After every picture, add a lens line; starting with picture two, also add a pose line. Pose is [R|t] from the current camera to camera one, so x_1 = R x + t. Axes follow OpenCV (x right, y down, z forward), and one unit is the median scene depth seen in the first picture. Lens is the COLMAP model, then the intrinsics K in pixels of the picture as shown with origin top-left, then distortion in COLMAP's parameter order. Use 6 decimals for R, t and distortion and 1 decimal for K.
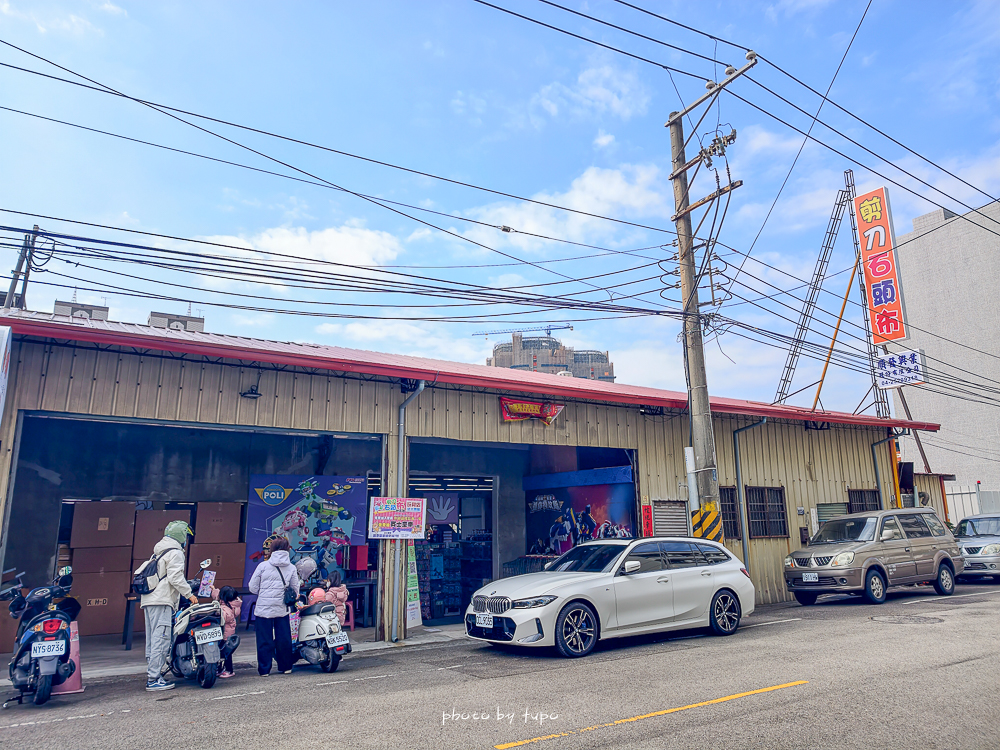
lens RADIAL K [[643.5, 0, 500.0], [0, 643.5, 375.0], [0, 0, 1]] dist [-0.005970, -0.003644]
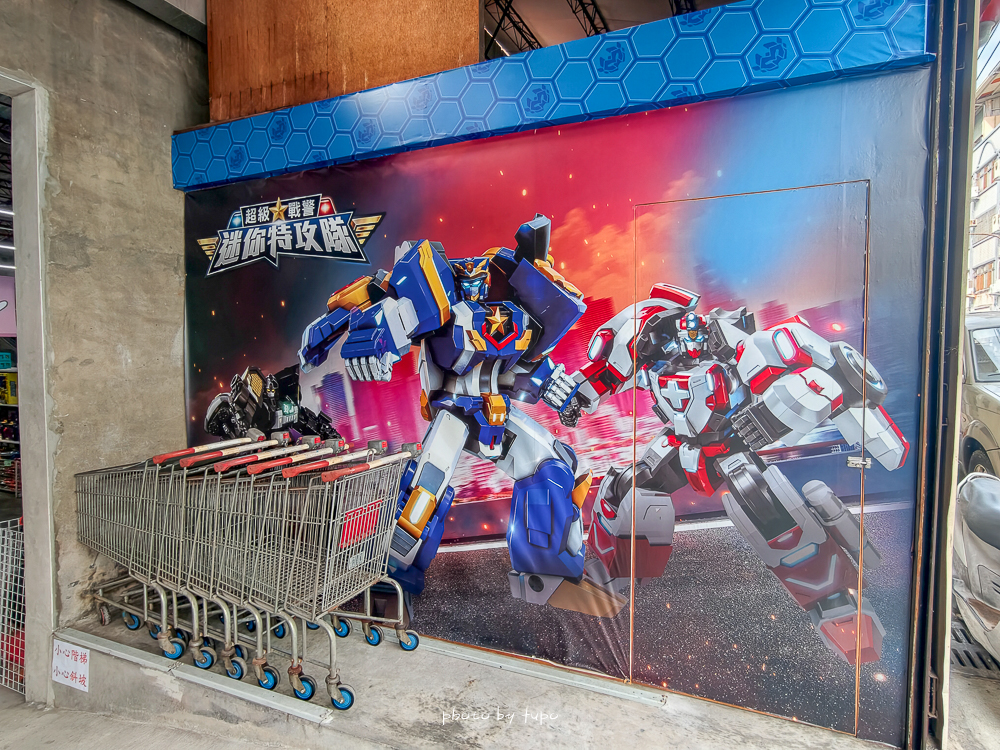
lens RADIAL K [[564.7, 0, 500.0], [0, 564.7, 375.0], [0, 0, 1]] dist [-0.000065, 0.000192]
pose [[0.843062, -0.013547, 0.537646, 0.025557], [-0.130183, 0.964813, 0.228446, 0.203810], [-0.521823, -0.262586, 0.811634, 0.813200]]
